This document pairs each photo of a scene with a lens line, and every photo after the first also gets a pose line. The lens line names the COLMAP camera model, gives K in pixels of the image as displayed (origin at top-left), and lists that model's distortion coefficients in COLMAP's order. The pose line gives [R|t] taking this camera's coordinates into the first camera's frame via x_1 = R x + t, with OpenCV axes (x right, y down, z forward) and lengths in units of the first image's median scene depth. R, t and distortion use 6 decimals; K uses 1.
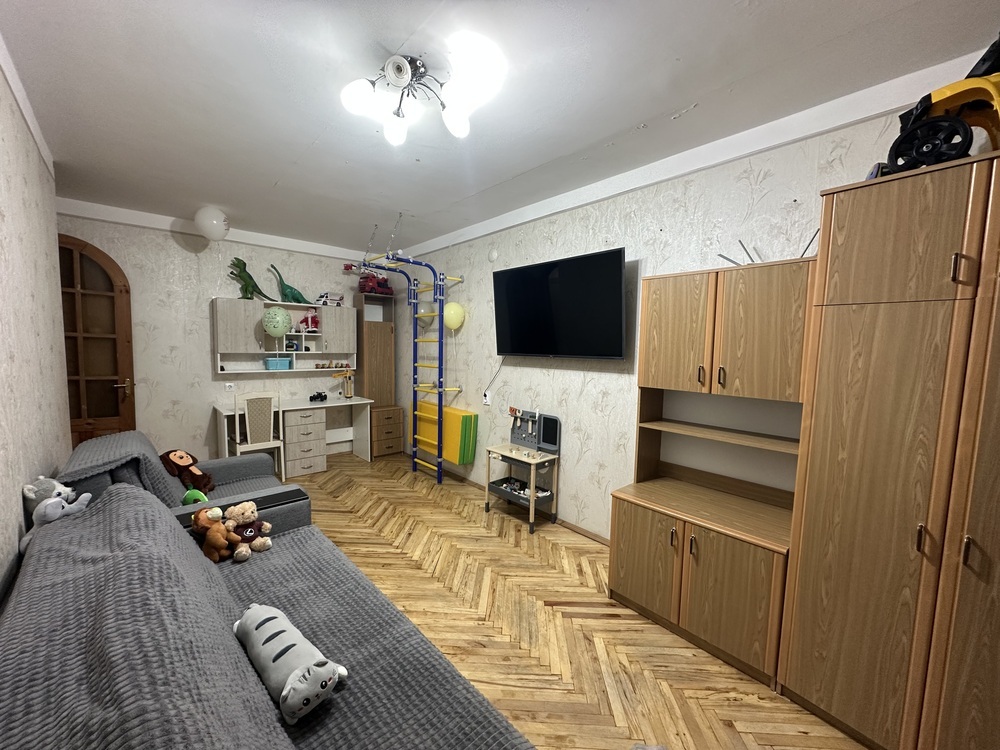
lens RADIAL K [[396.8, 0, 500.0], [0, 396.8, 375.0], [0, 0, 1]] dist [-0.001040, -0.000236]
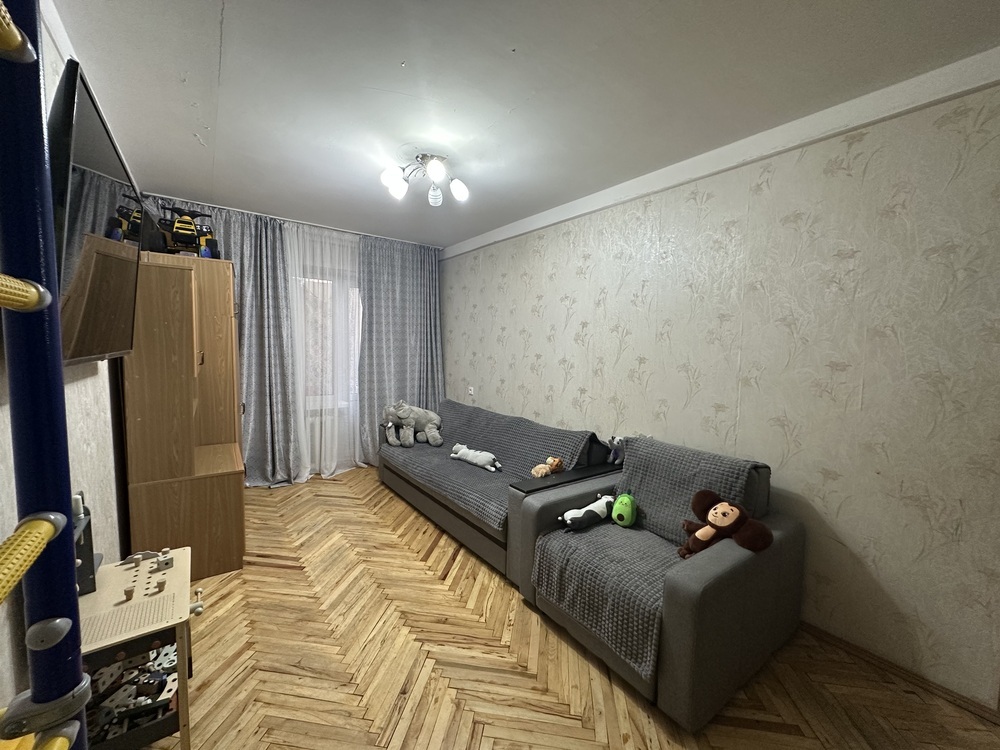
lens RADIAL K [[396.8, 0, 500.0], [0, 396.8, 375.0], [0, 0, 1]] dist [-0.001040, -0.000236]
pose [[-0.994178, -0.052163, 0.094284, -0.374488], [-0.038858, 0.989696, 0.137809, -0.108288], [-0.100501, 0.133343, -0.985961, 1.419510]]
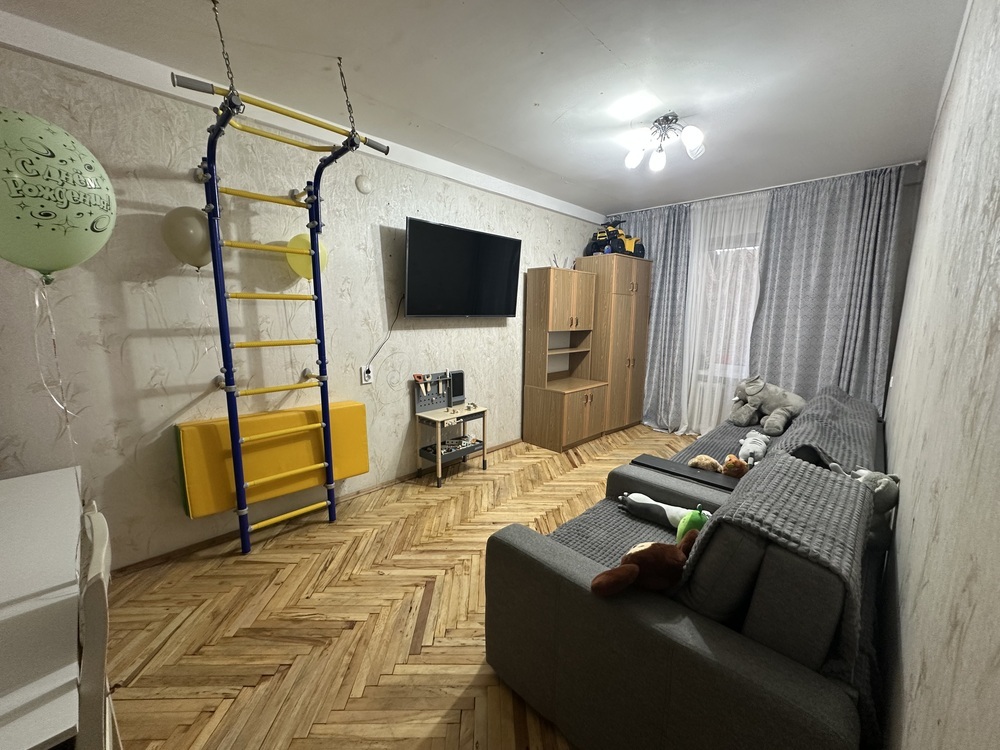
lens RADIAL K [[396.8, 0, 500.0], [0, 396.8, 375.0], [0, 0, 1]] dist [-0.001040, -0.000236]
pose [[-0.064084, -0.178248, 0.981897, -1.010102], [0.056245, 0.981710, 0.181885, -0.084731], [-0.996358, 0.066883, -0.052886, 0.979342]]
